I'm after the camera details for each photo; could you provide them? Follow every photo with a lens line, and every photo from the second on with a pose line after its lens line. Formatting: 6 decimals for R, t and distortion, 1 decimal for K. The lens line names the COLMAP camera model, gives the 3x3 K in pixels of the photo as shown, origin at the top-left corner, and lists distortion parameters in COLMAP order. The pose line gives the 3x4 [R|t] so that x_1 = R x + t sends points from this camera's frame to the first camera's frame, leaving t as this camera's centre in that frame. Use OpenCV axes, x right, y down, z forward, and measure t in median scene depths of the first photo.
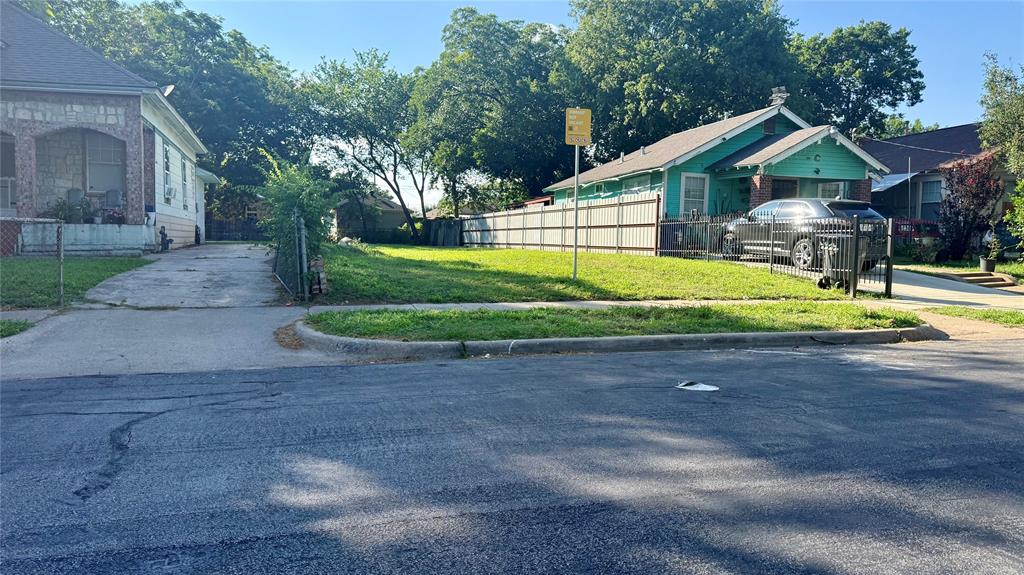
lens RADIAL K [[724.0, 0, 512.5], [0, 724.0, 290.6], [0, 0, 1]] dist [0.055906, -0.082372]
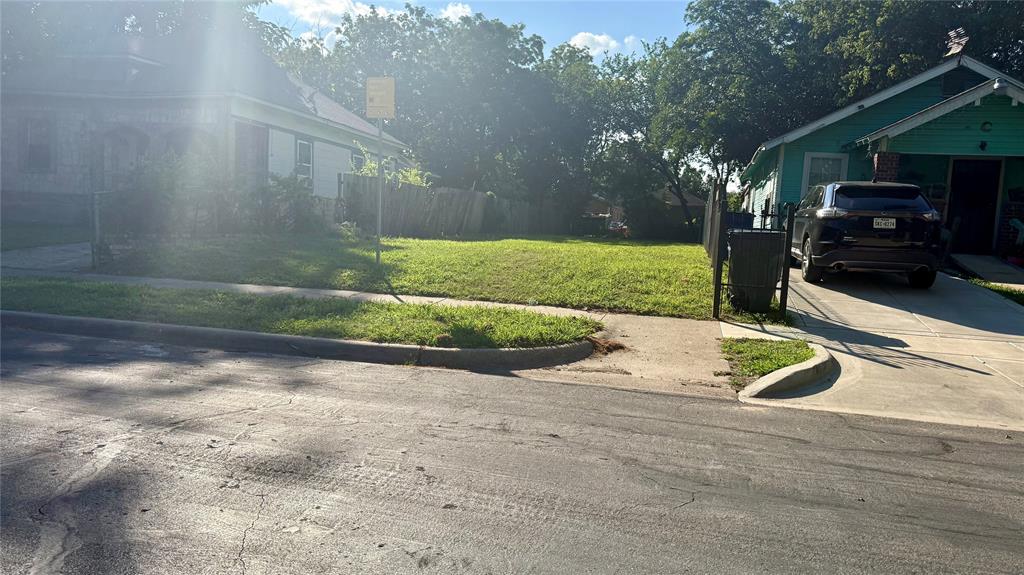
lens RADIAL K [[724.4, 0, 512.0], [0, 724.4, 287.5], [0, 0, 1]] dist [0.080474, -0.105370]
pose [[0.851880, 0.069394, -0.519119, 0.417165], [-0.070128, 0.997371, 0.018244, -0.011425], [0.519020, 0.020863, 0.854507, 0.182383]]
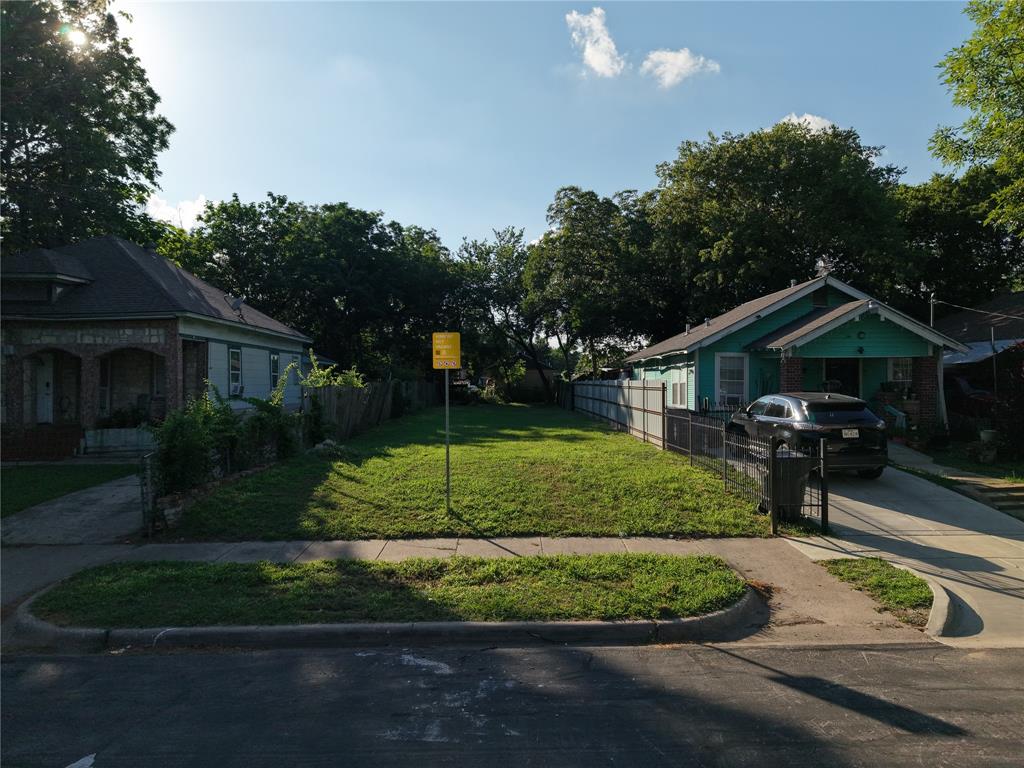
lens RADIAL K [[683.3, 0, 515.9], [0, 683.3, 376.6], [0, 0, 1]] dist [0.044450, -0.056612]
pose [[0.959011, -0.023488, -0.282392, 0.256606], [0.001911, 0.997072, -0.076441, -0.070157], [0.283361, 0.072768, 0.956249, 0.084971]]
